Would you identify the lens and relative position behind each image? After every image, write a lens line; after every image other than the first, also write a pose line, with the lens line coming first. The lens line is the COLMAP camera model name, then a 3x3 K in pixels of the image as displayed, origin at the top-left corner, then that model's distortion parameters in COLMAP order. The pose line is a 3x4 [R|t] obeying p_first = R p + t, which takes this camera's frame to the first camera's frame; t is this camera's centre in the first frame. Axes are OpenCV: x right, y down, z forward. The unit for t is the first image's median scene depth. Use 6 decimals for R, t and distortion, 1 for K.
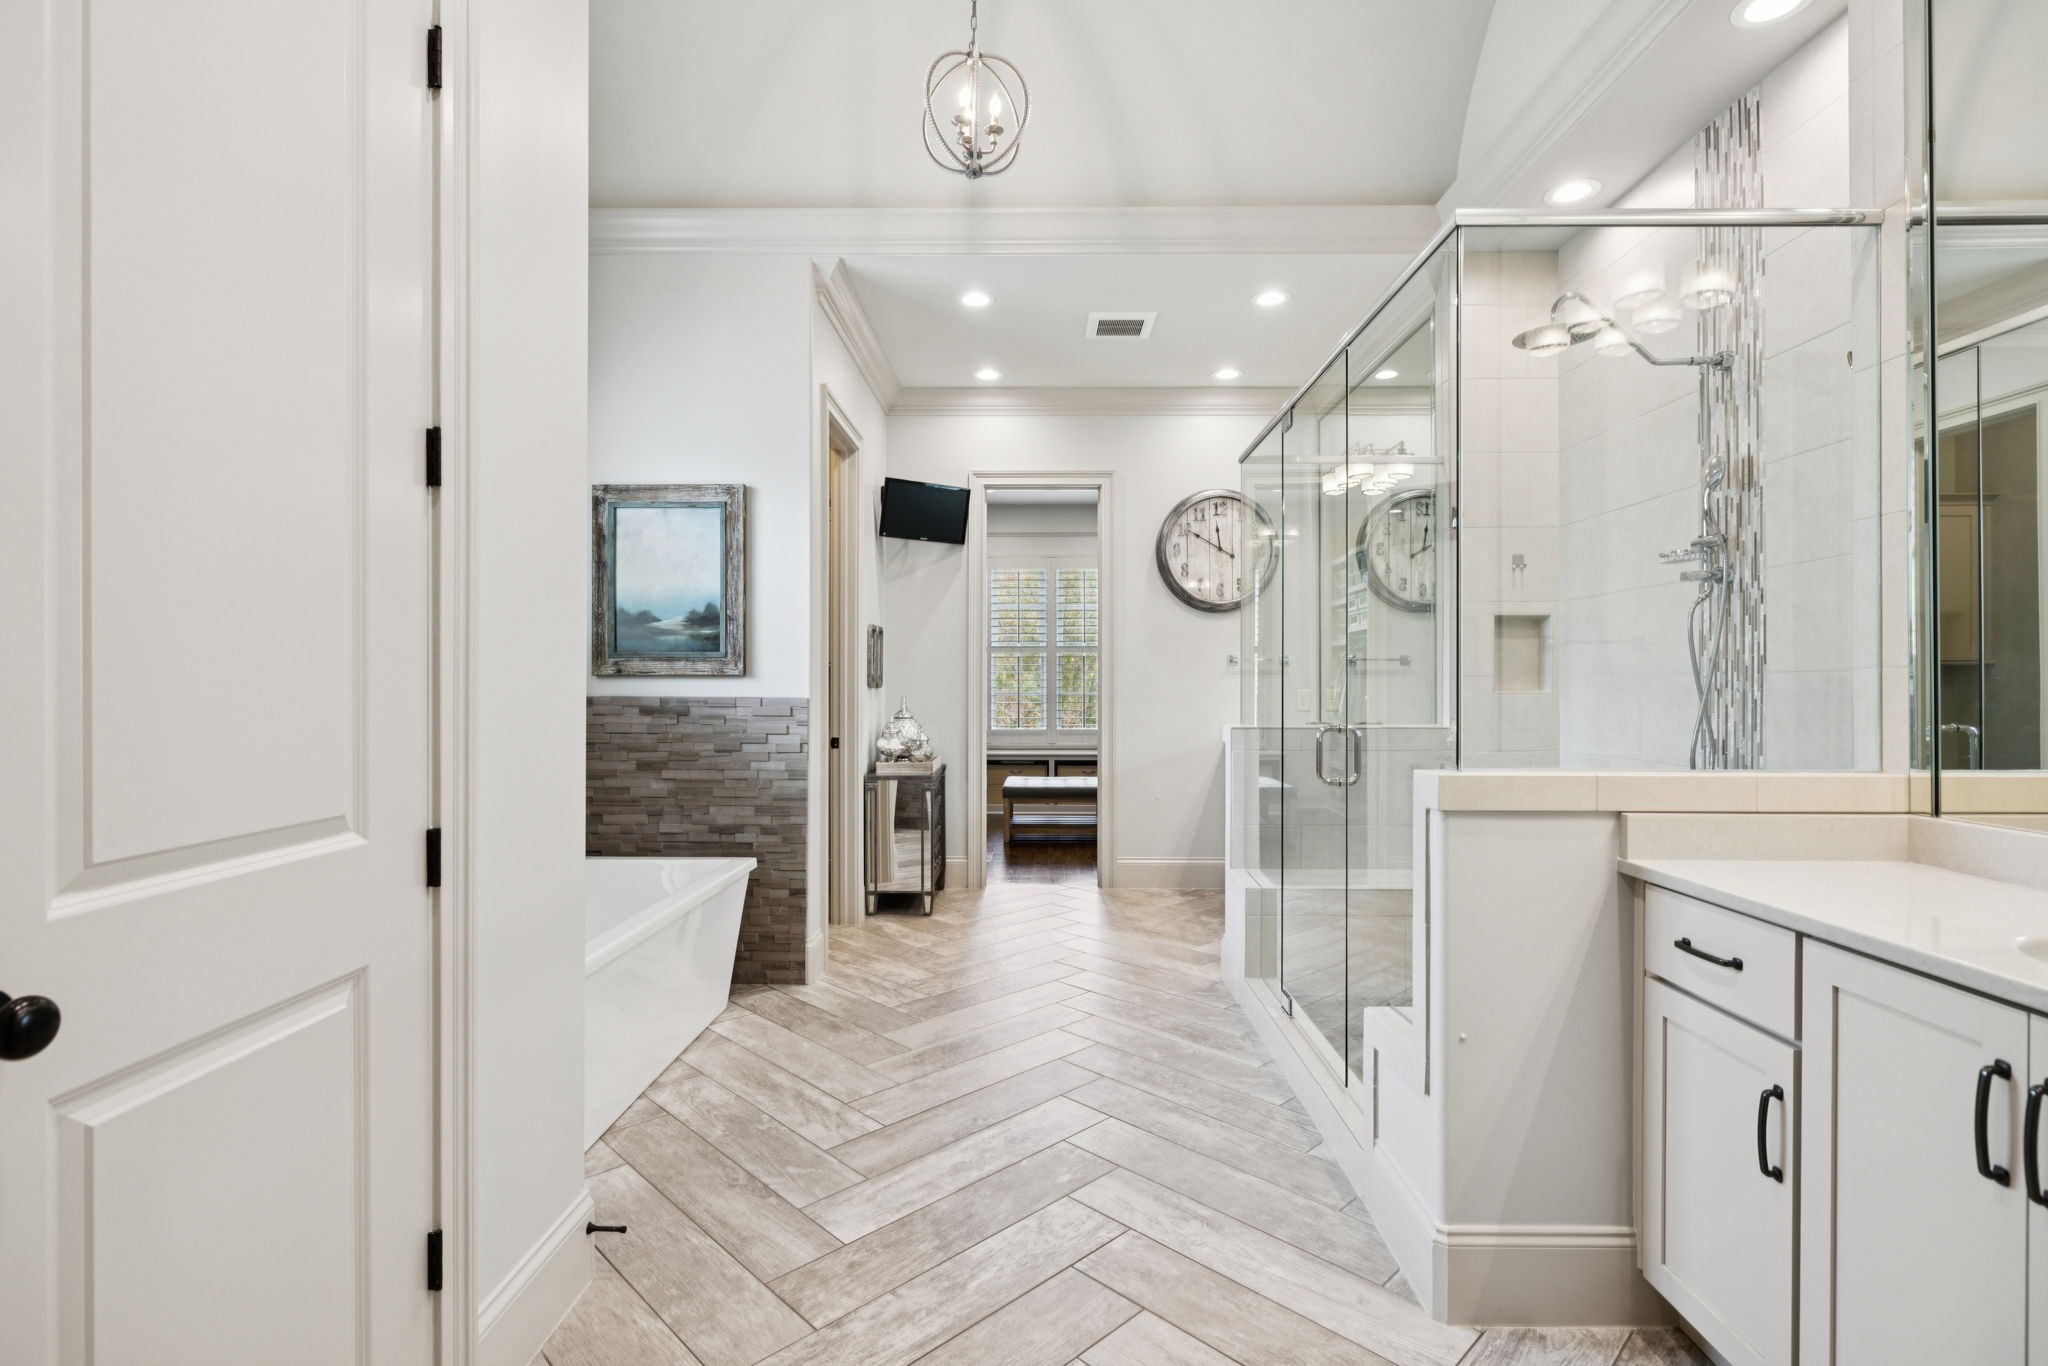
lens RADIAL K [[957.4, 0, 1020.4], [0, 957.4, 673.2], [0, 0, 1]] dist [0.001011, -0.000039]
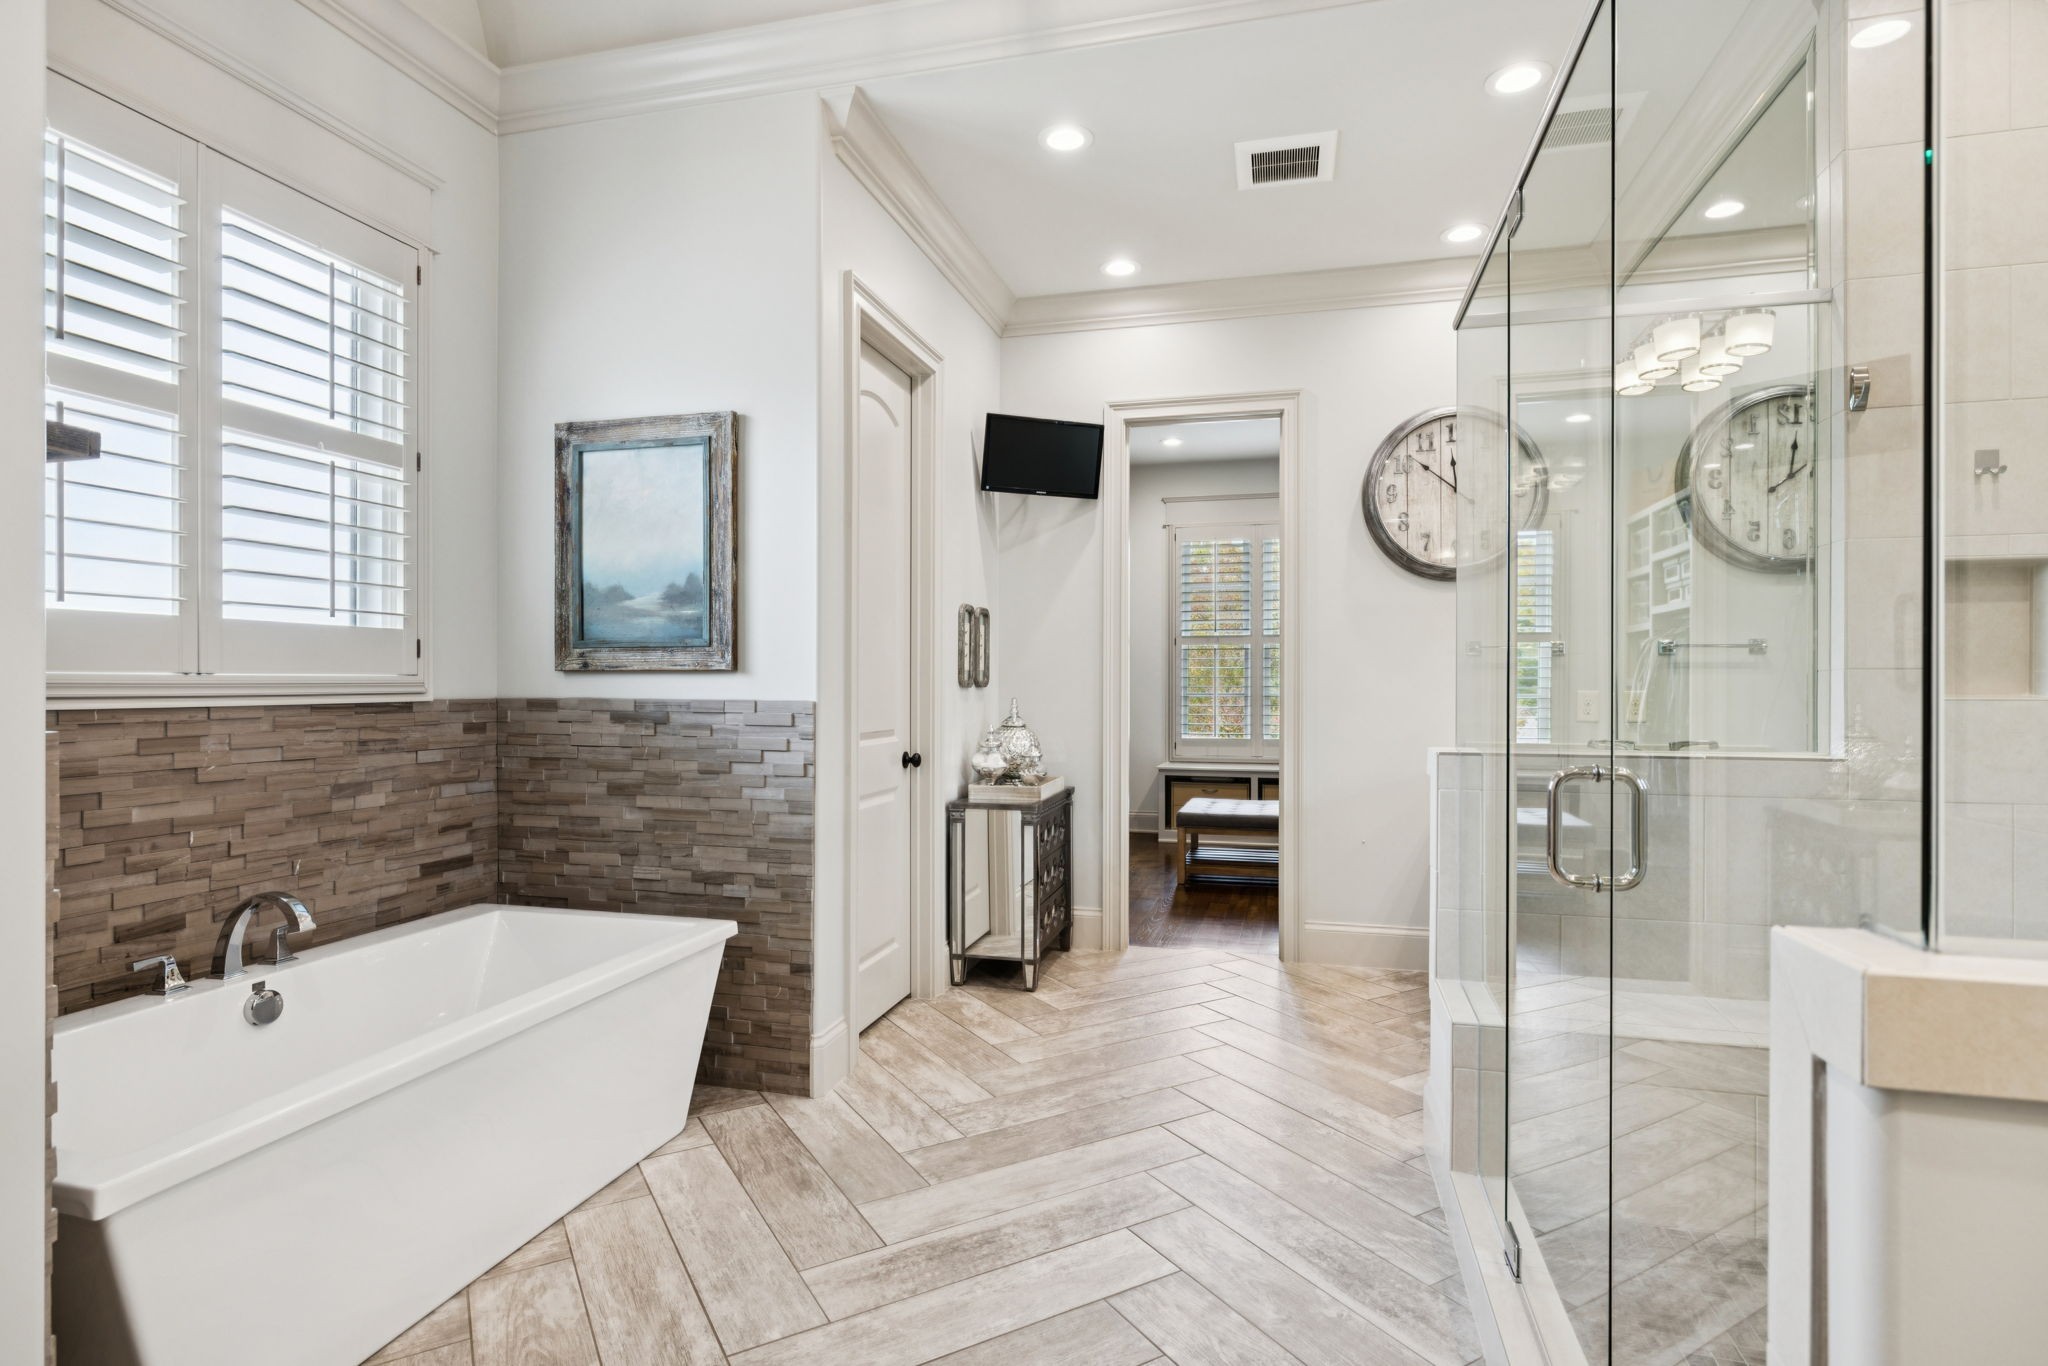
lens RADIAL K [[1048.8, 0, 1010.5], [0, 1048.8, 677.2], [0, 0, 1]] dist [0.001335, 0.000060]
pose [[0.971722, -0.000961, -0.236126, 0.108834], [0.002324, 0.999982, 0.005496, 0.003587], [0.236116, -0.005889, 0.971707, 0.264272]]
